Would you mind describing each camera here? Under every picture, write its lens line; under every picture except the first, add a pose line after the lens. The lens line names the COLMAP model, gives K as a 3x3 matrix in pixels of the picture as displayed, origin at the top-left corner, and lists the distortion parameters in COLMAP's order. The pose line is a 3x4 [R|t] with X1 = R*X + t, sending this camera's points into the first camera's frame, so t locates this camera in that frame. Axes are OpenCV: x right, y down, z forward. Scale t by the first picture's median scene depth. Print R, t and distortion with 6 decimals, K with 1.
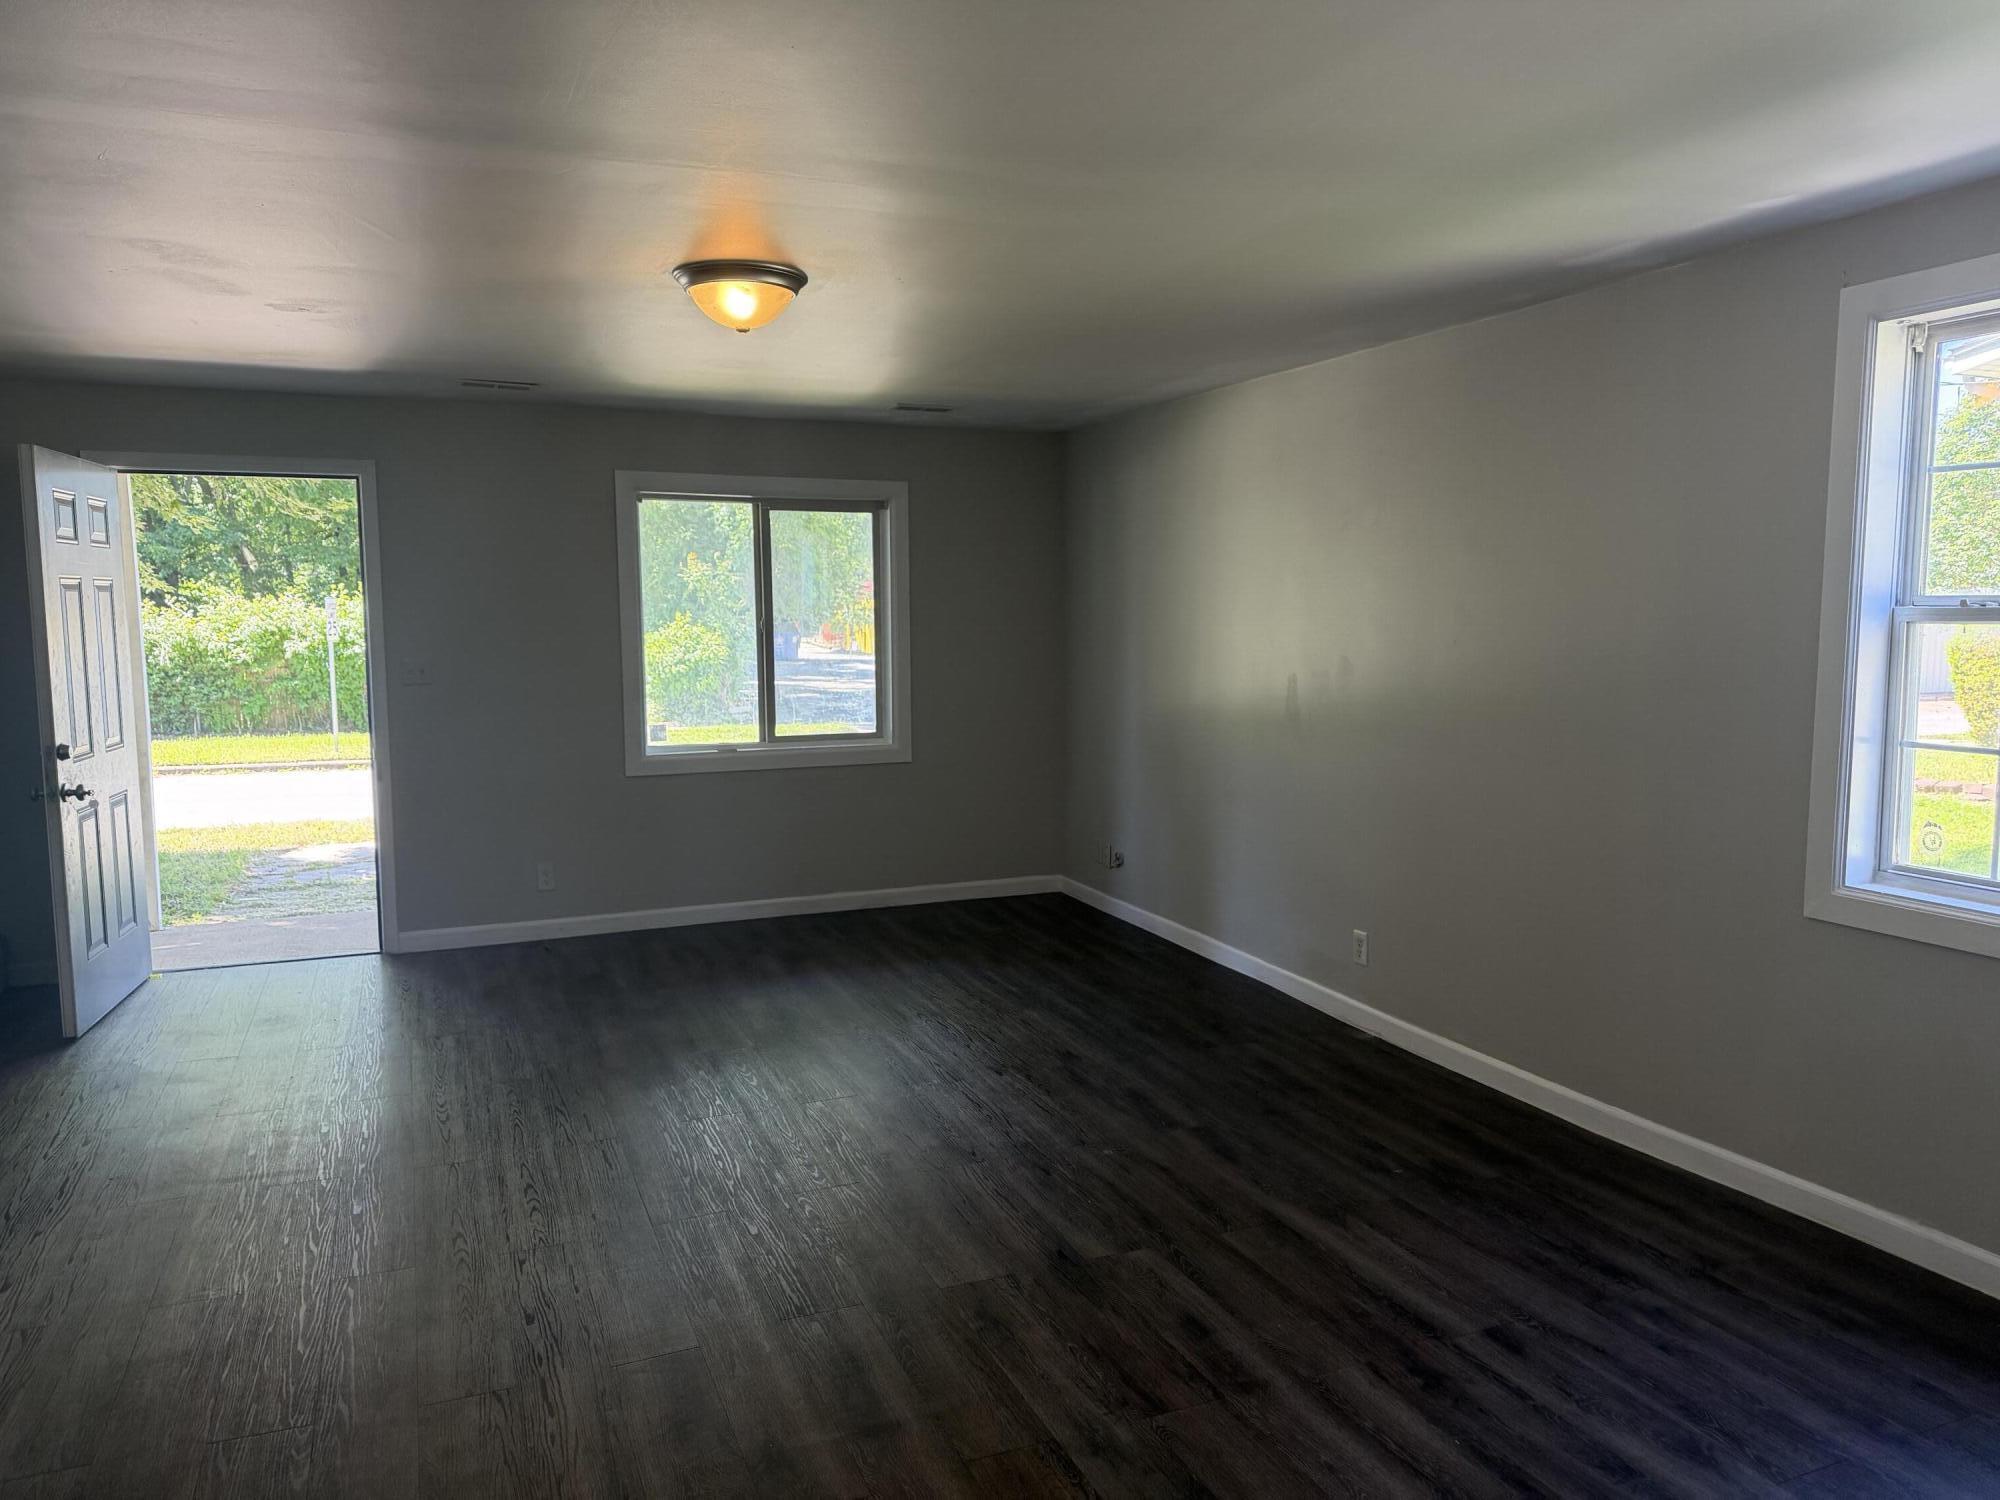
lens RADIAL K [[1401.5, 0, 1000.0], [0, 1401.5, 750.0], [0, 0, 1]] dist [0.166725, -0.304560]
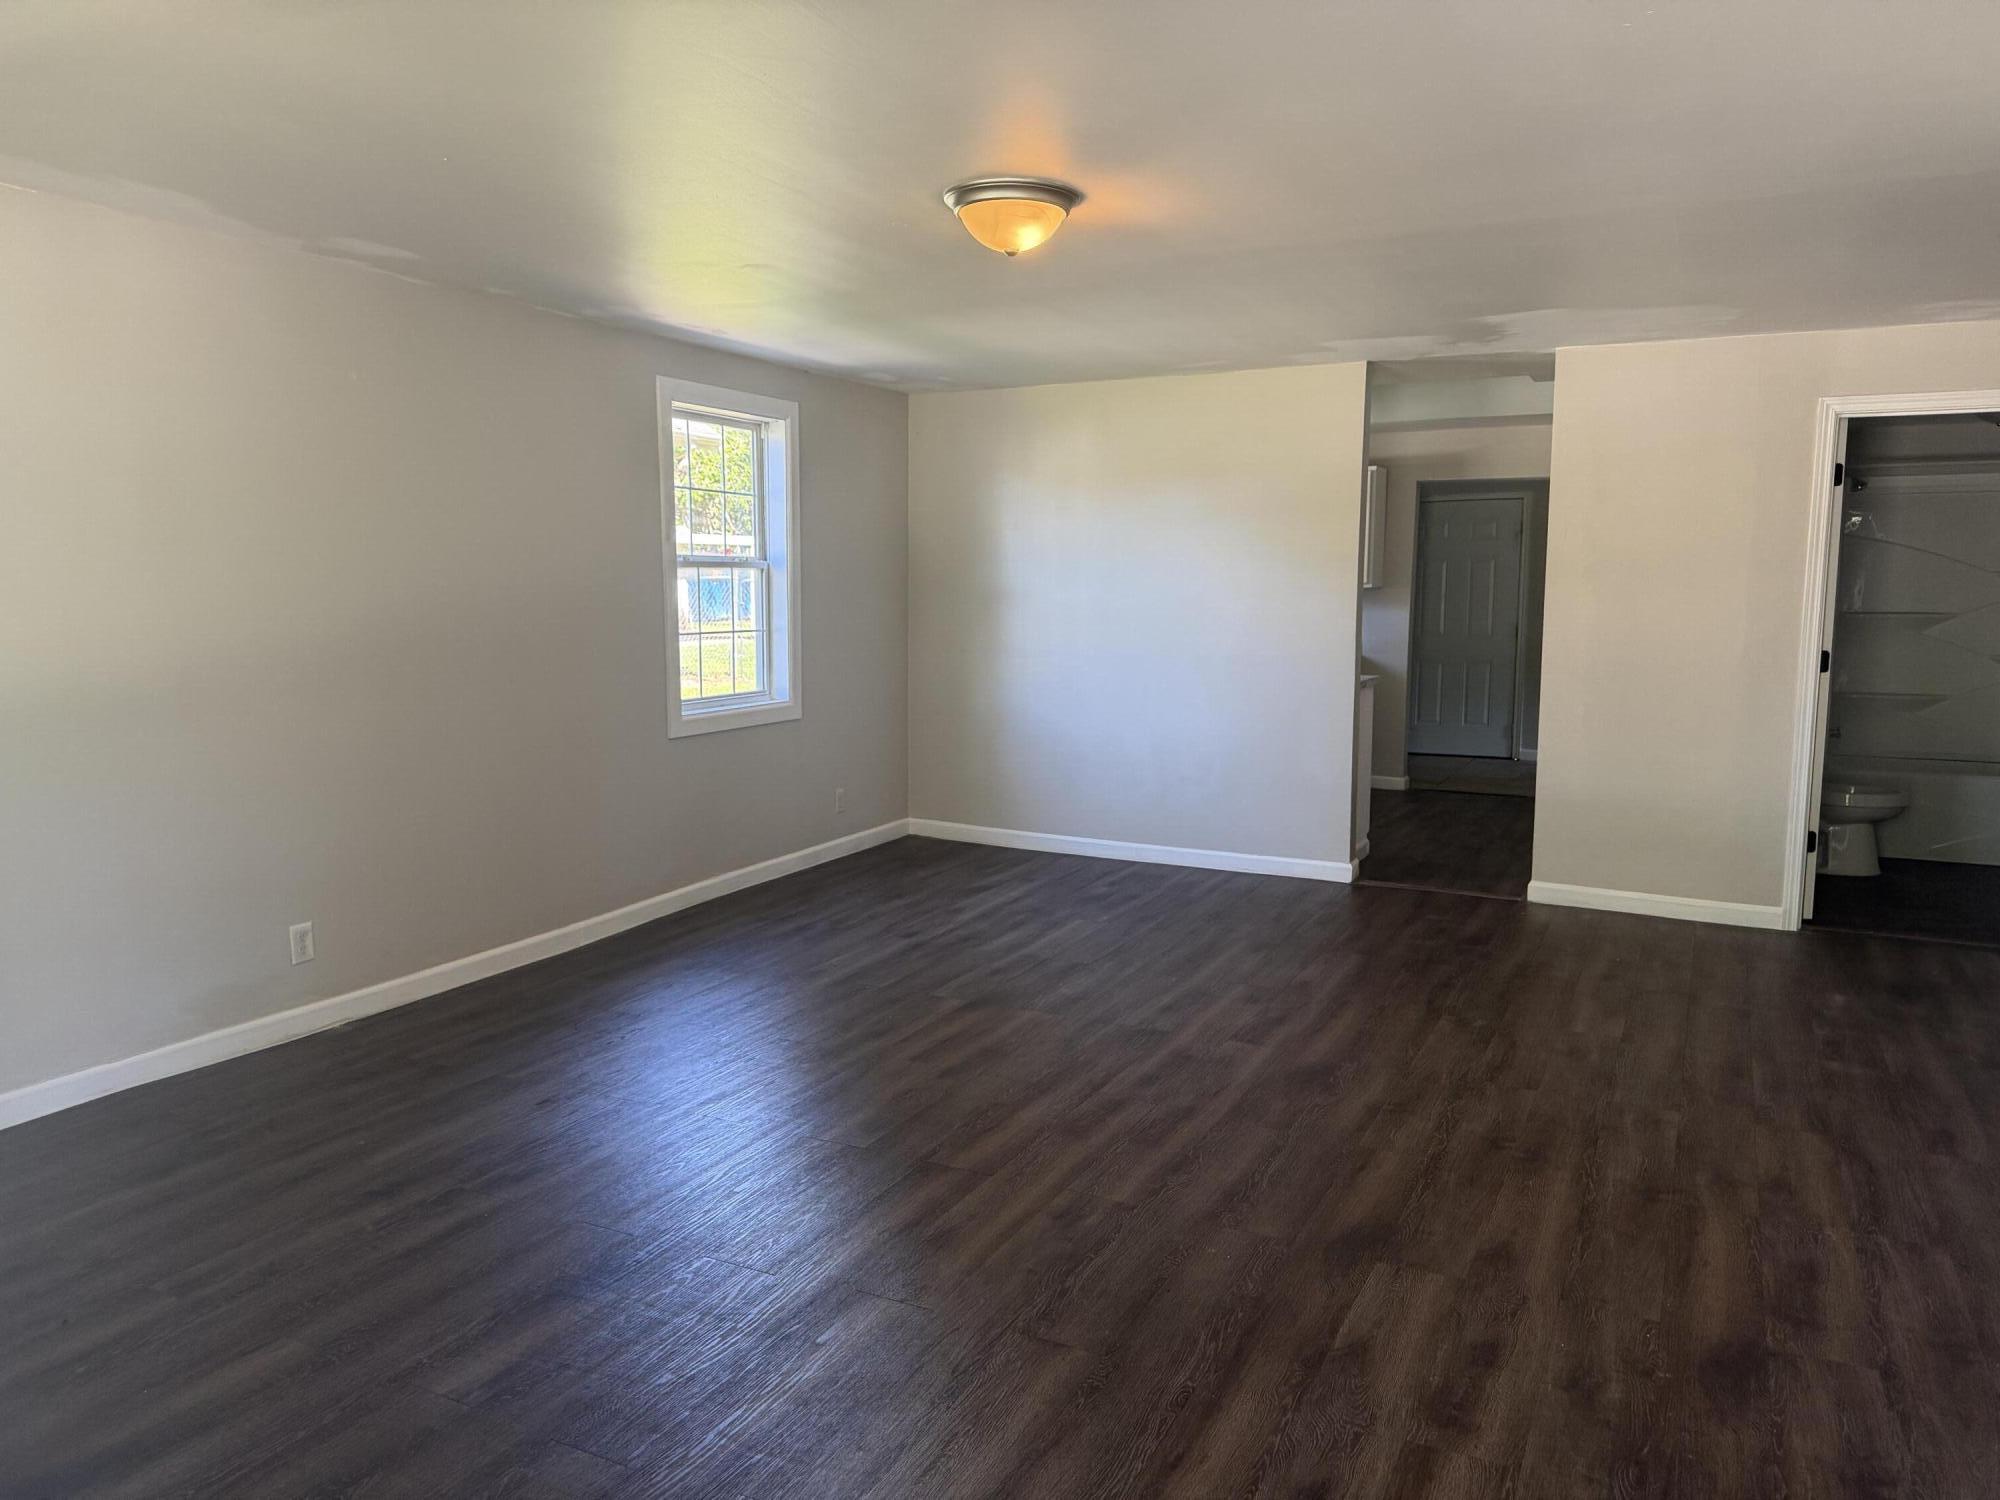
lens RADIAL K [[1401.5, 0, 1000.0], [0, 1401.5, 750.0], [0, 0, 1]] dist [0.166725, -0.304560]
pose [[-0.650630, -0.086815, 0.754416, -1.156462], [0.077992, 0.980551, 0.180101, -0.173550], [-0.755379, 0.176018, -0.631205, 2.070431]]
